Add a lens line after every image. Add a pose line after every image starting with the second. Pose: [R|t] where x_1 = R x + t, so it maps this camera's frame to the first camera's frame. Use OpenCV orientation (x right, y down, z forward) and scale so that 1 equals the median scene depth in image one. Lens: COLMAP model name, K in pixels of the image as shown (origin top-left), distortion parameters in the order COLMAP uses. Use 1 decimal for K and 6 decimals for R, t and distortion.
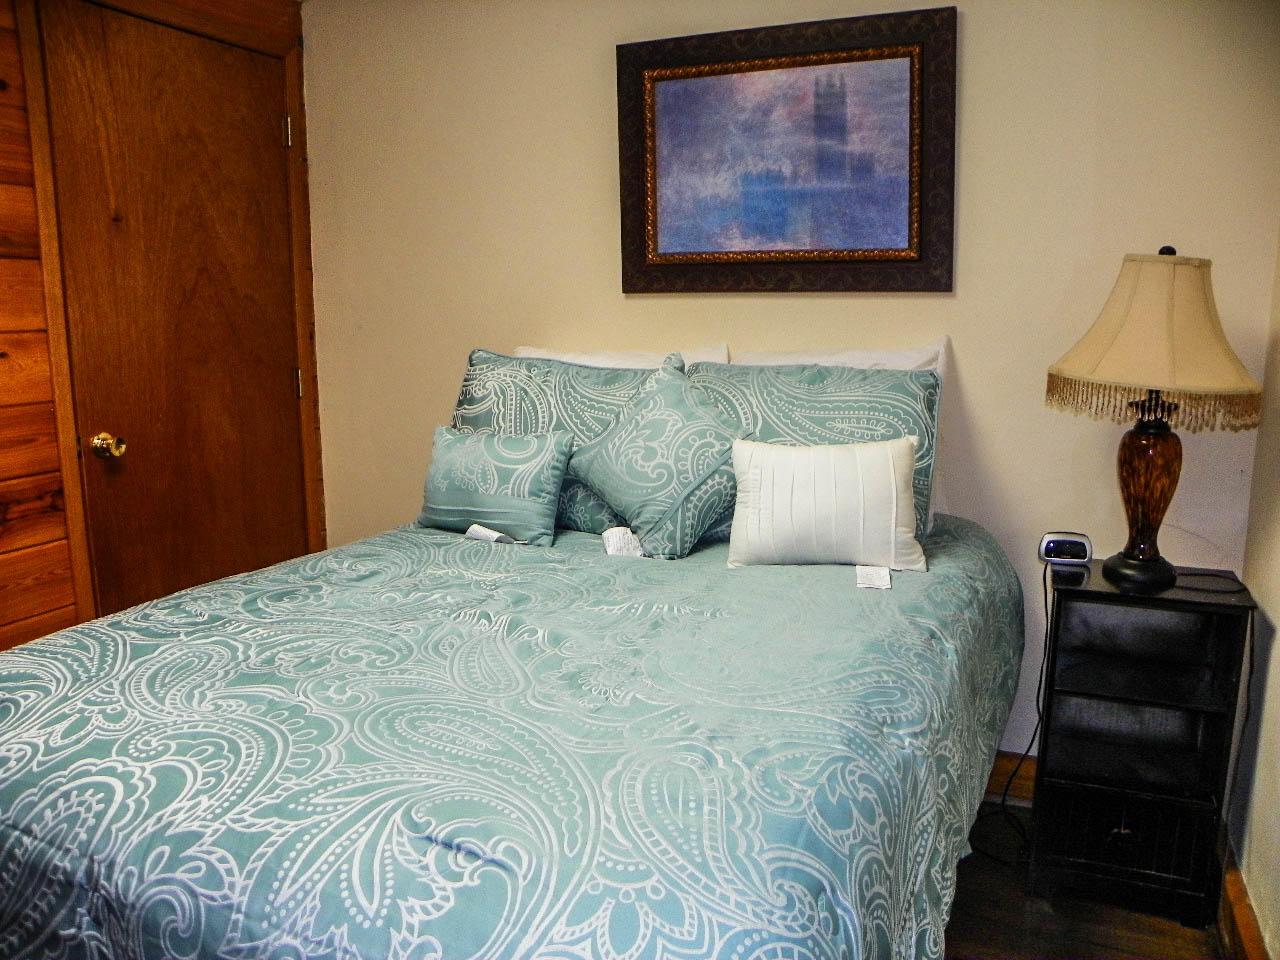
lens RADIAL K [[963.7, 0, 646.7], [0, 963.7, 482.3], [0, 0, 1]] dist [-0.154646, 0.093282]
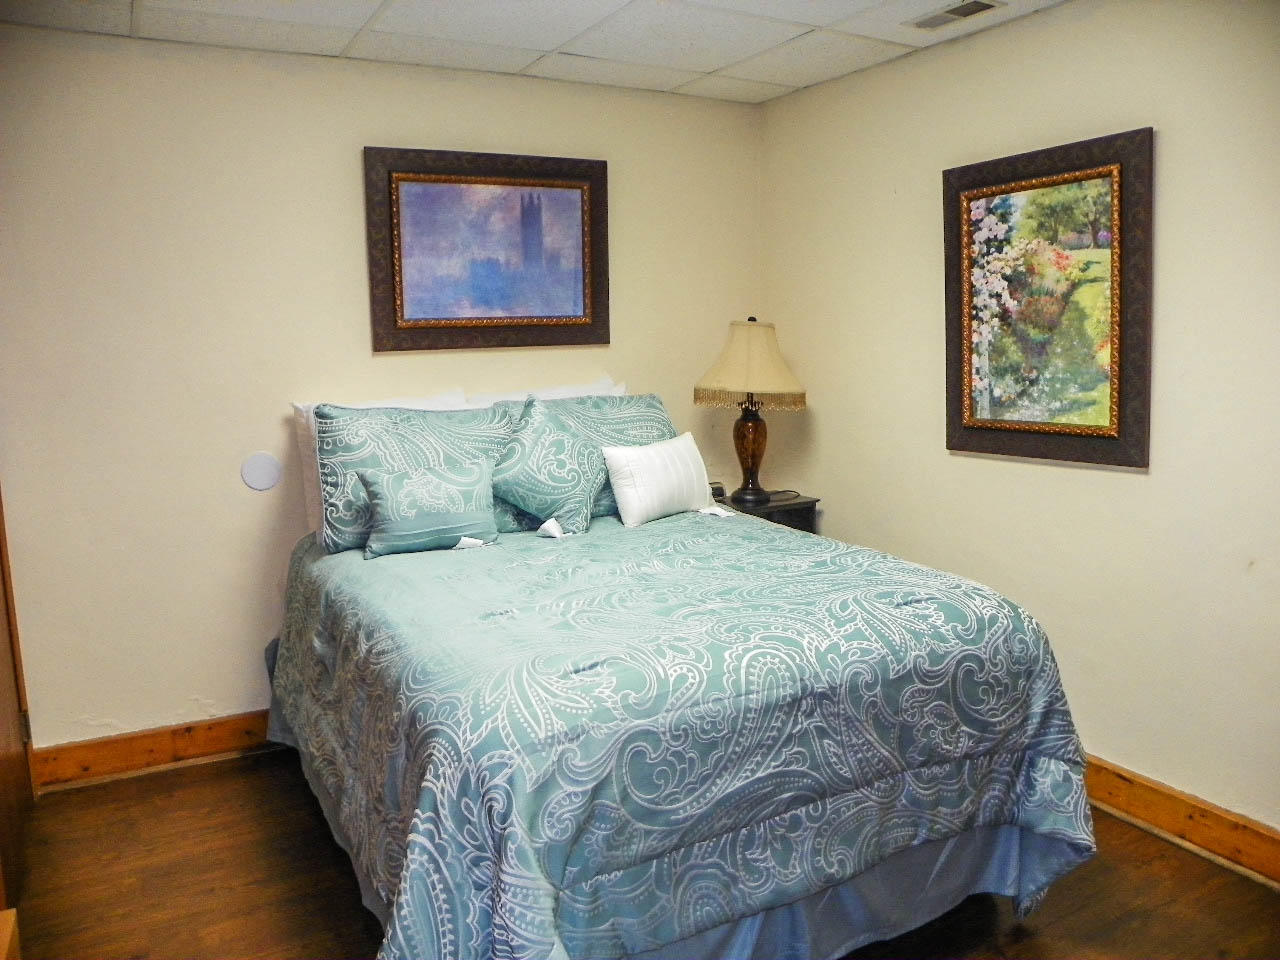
lens RADIAL K [[963.7, 0, 637.2], [0, 963.7, 477.9], [0, 0, 1]] dist [-0.154646, 0.093282]
pose [[0.598351, -0.128930, 0.790793, -0.902576], [0.167105, 0.985345, 0.034209, -0.032800], [-0.783615, 0.111677, 0.611127, 0.039106]]
